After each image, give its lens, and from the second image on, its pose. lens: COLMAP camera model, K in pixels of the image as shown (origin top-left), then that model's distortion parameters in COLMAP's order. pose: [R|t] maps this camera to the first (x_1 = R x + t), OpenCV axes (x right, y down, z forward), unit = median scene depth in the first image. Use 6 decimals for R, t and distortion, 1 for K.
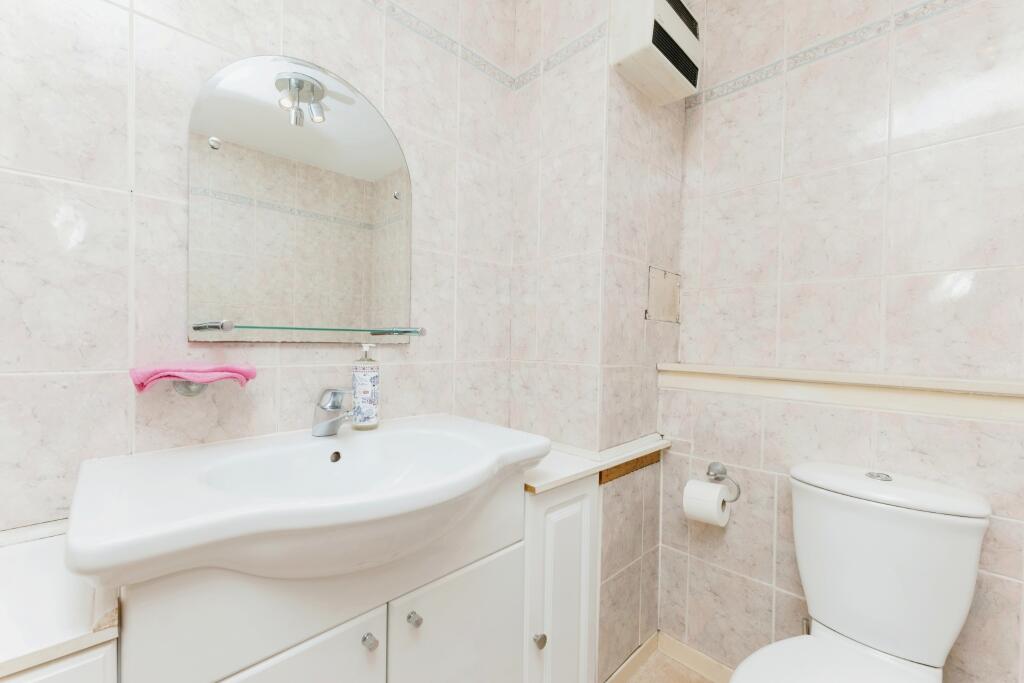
lens RADIAL K [[421.0, 0, 507.2], [0, 421.0, 344.6], [0, 0, 1]] dist [-0.000885, 0.000185]
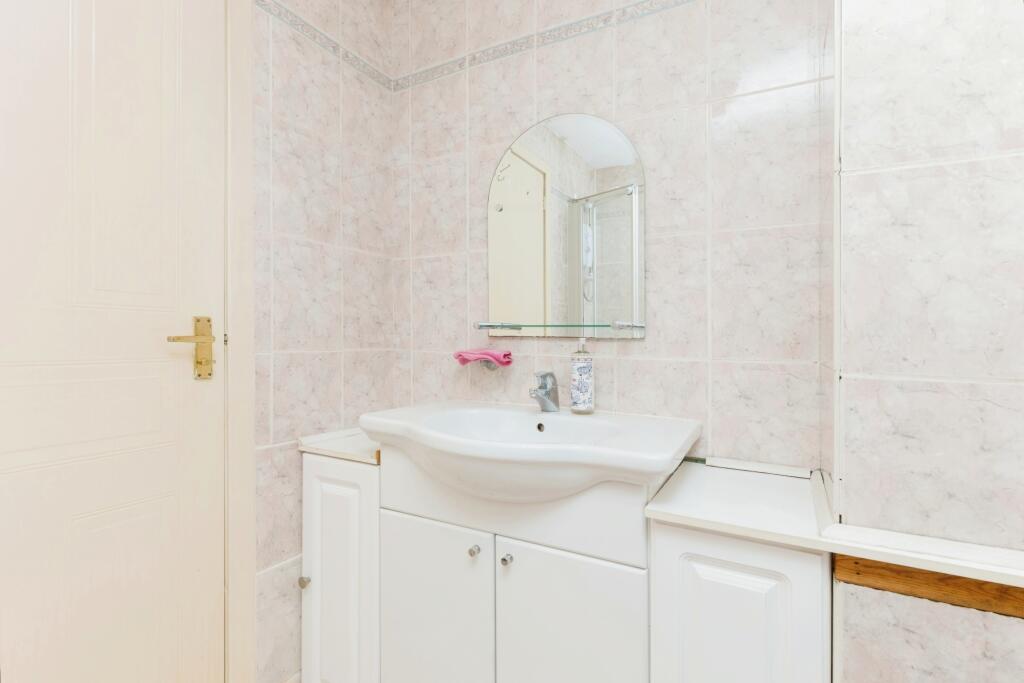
lens RADIAL K [[497.9, 0, 512.0], [0, 497.9, 341.5], [0, 0, 1]] dist [0.001856, 0.000187]
pose [[0.289378, 0.000489, -0.957215, 0.887624], [-0.014141, 0.999893, -0.003764, 0.015503], [0.957111, 0.014625, 0.289354, 0.434897]]
